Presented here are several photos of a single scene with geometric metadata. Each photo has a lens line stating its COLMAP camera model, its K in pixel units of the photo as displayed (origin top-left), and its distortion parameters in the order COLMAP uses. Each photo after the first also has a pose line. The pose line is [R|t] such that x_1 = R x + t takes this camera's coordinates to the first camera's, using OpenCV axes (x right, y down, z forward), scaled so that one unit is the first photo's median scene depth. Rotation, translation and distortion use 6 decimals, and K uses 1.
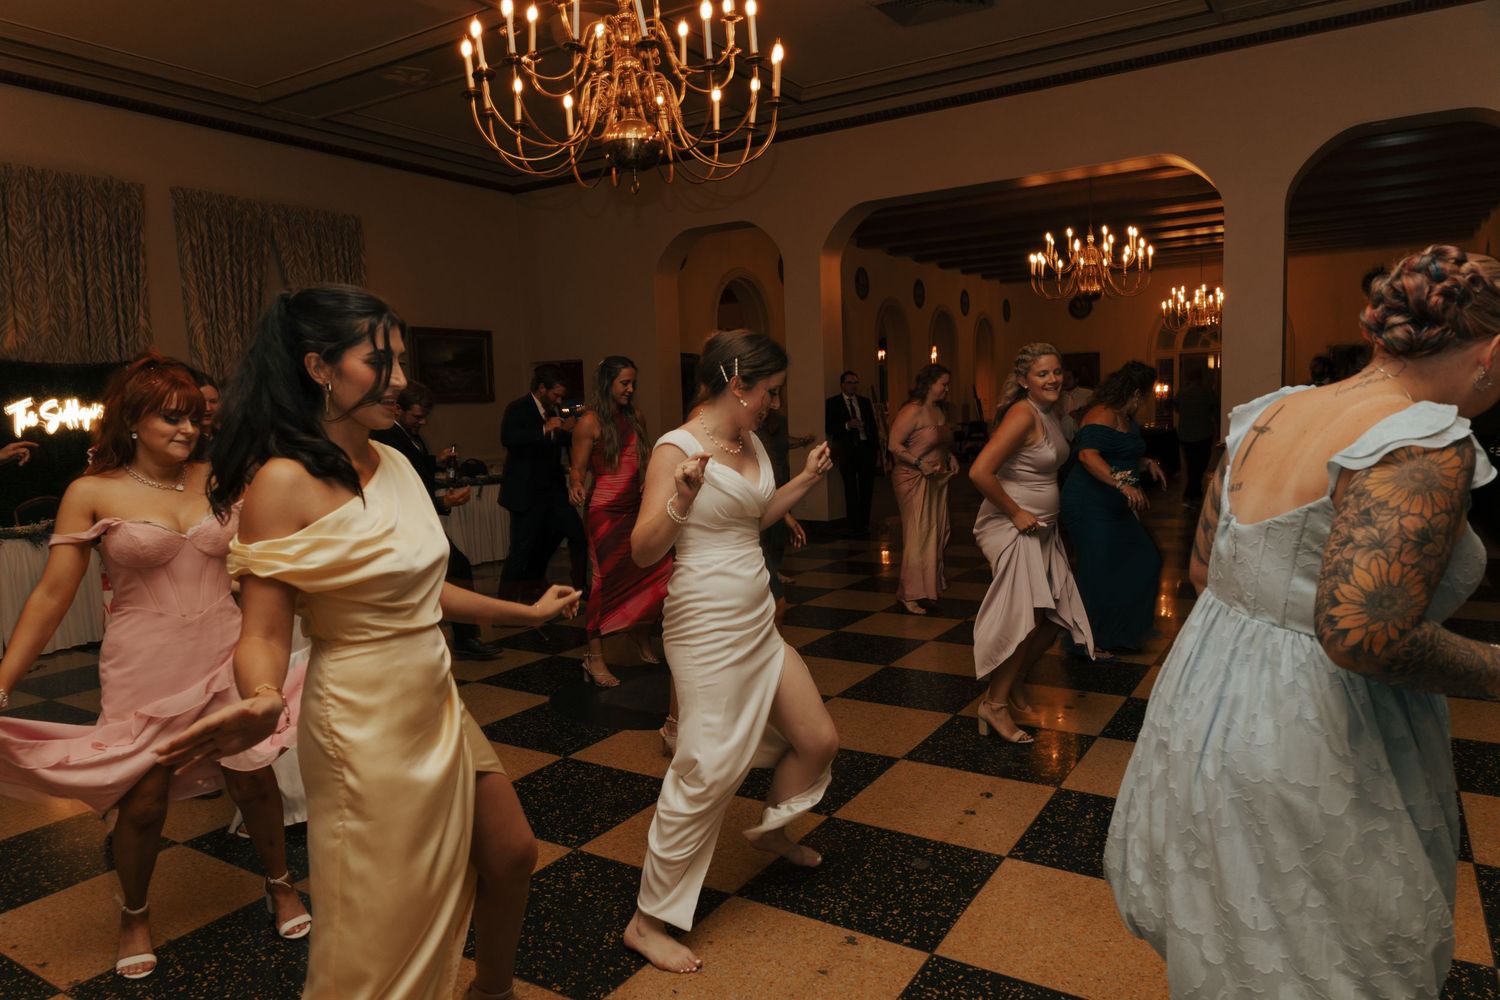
lens RADIAL K [[1003.0, 0, 756.7], [0, 1003.0, 508.5], [0, 0, 1]] dist [0.001820, -0.008244]
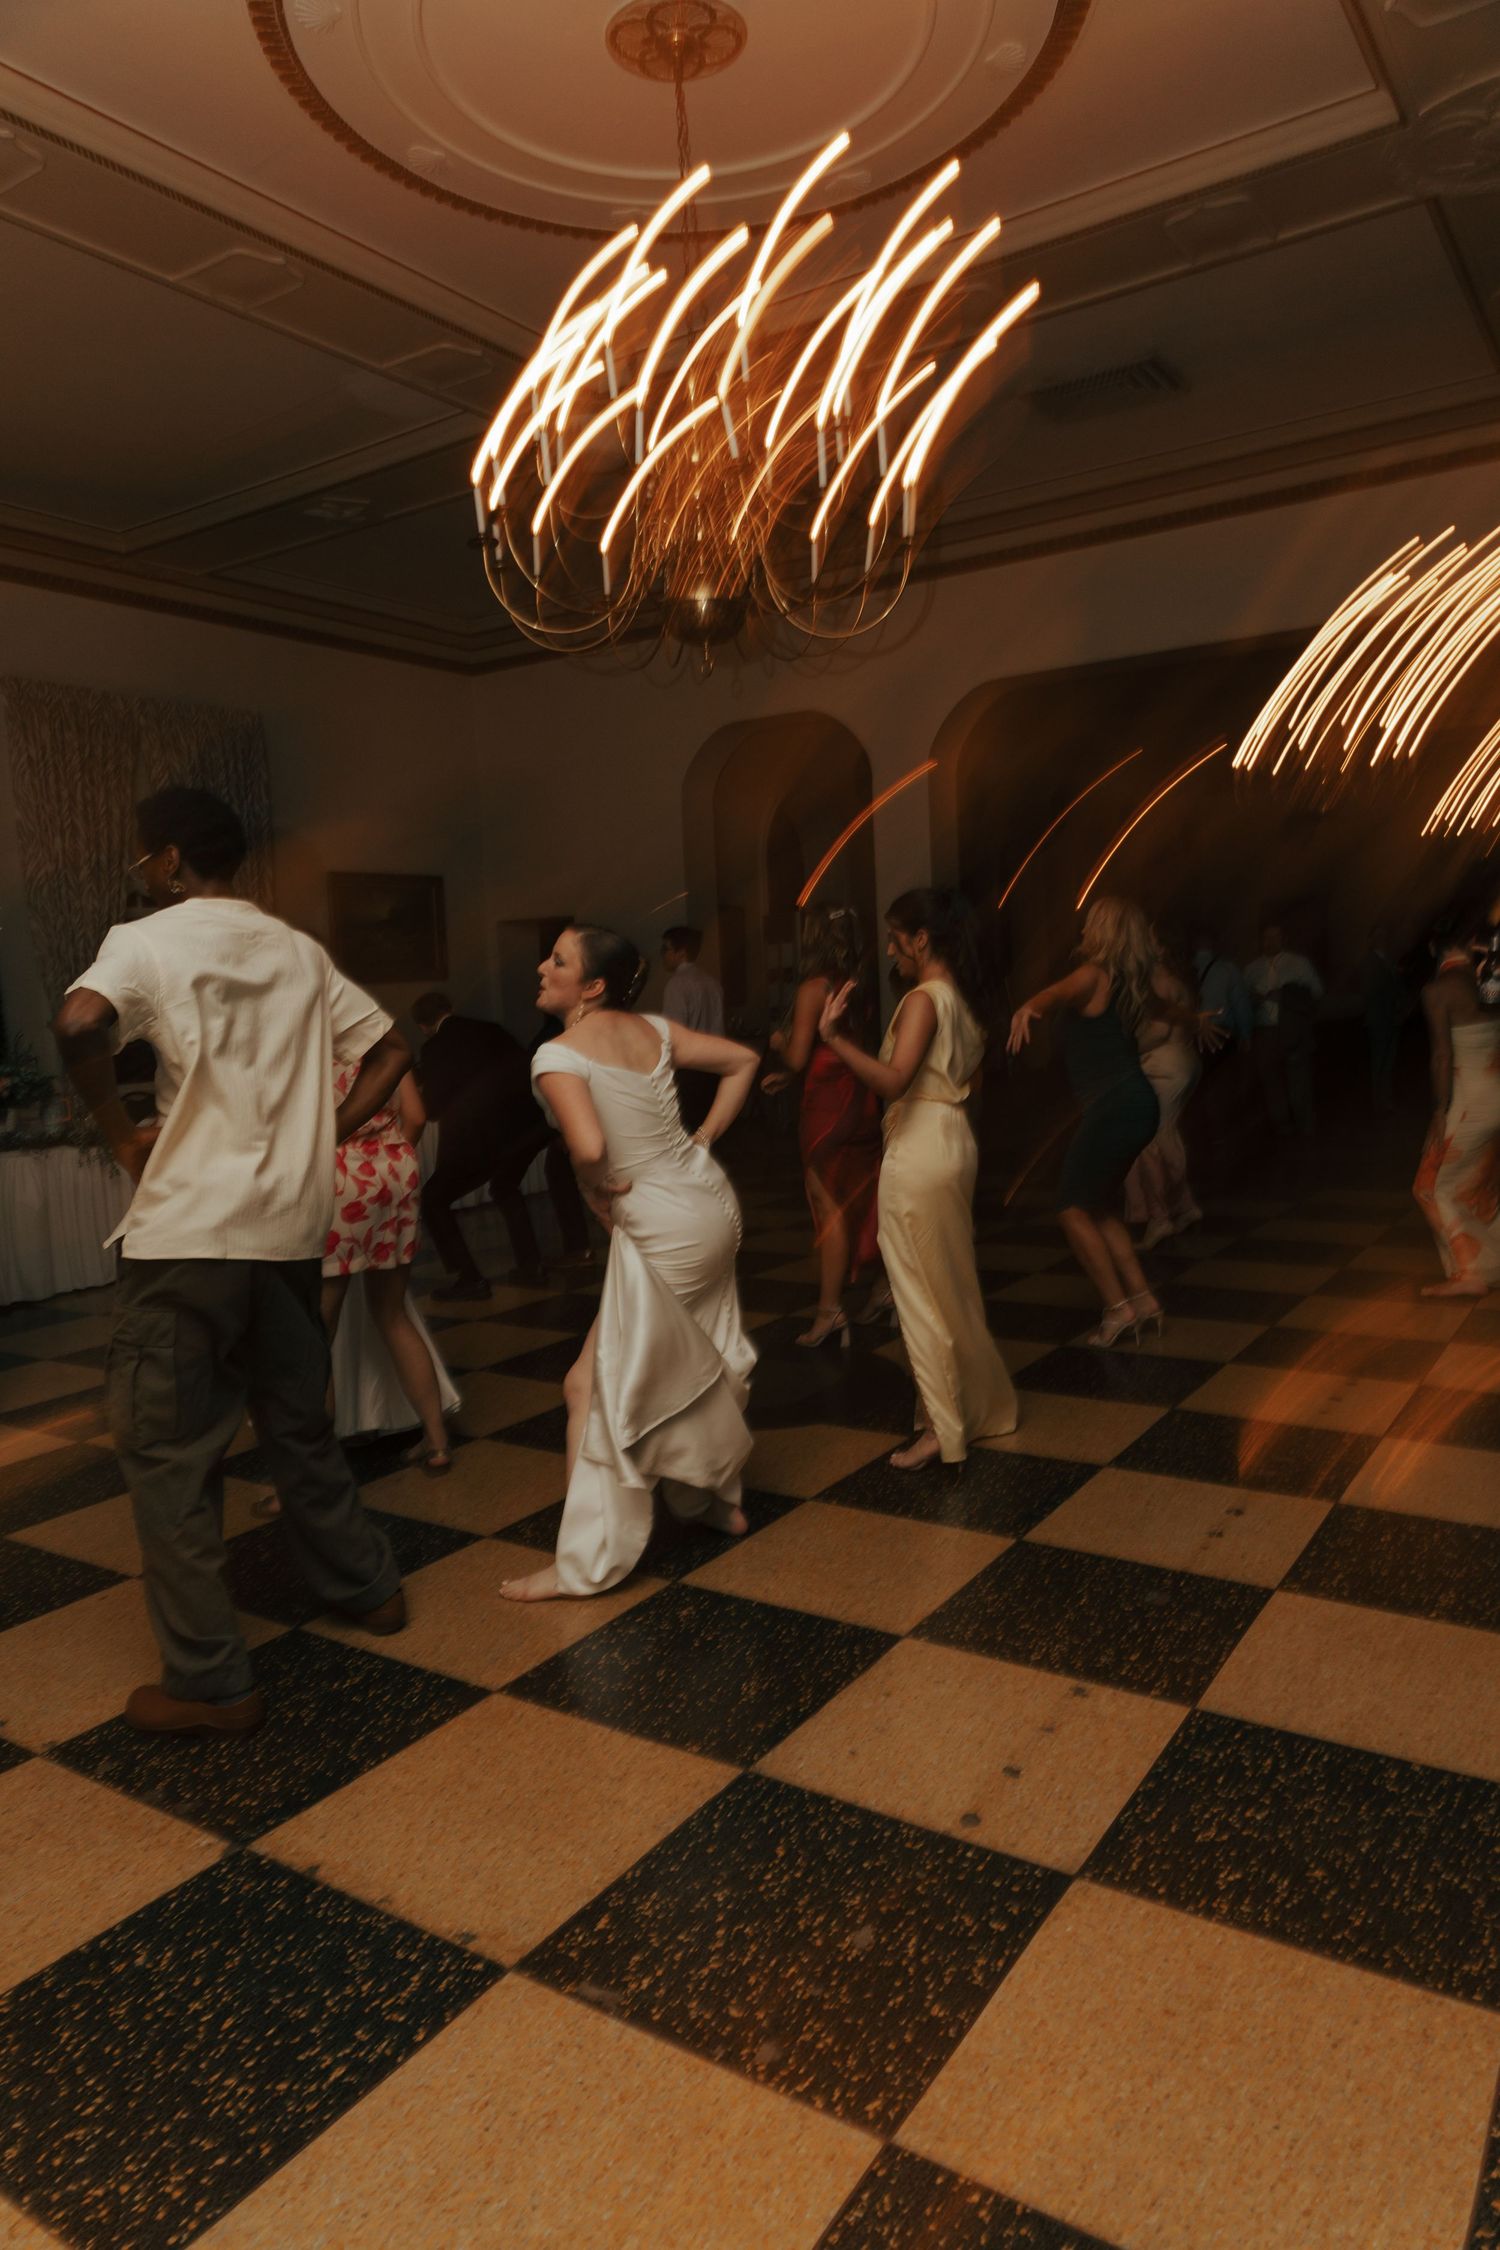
lens RADIAL K [[1504.5, 0, 752.3], [0, 1504.5, 1137.4], [0, 0, 1]] dist [0.001820, -0.008244]
pose [[0.999358, -0.011813, -0.033814, -0.084195], [0.011832, 0.999930, 0.000363, 0.017876], [0.033807, -0.000763, 0.999428, -0.088285]]
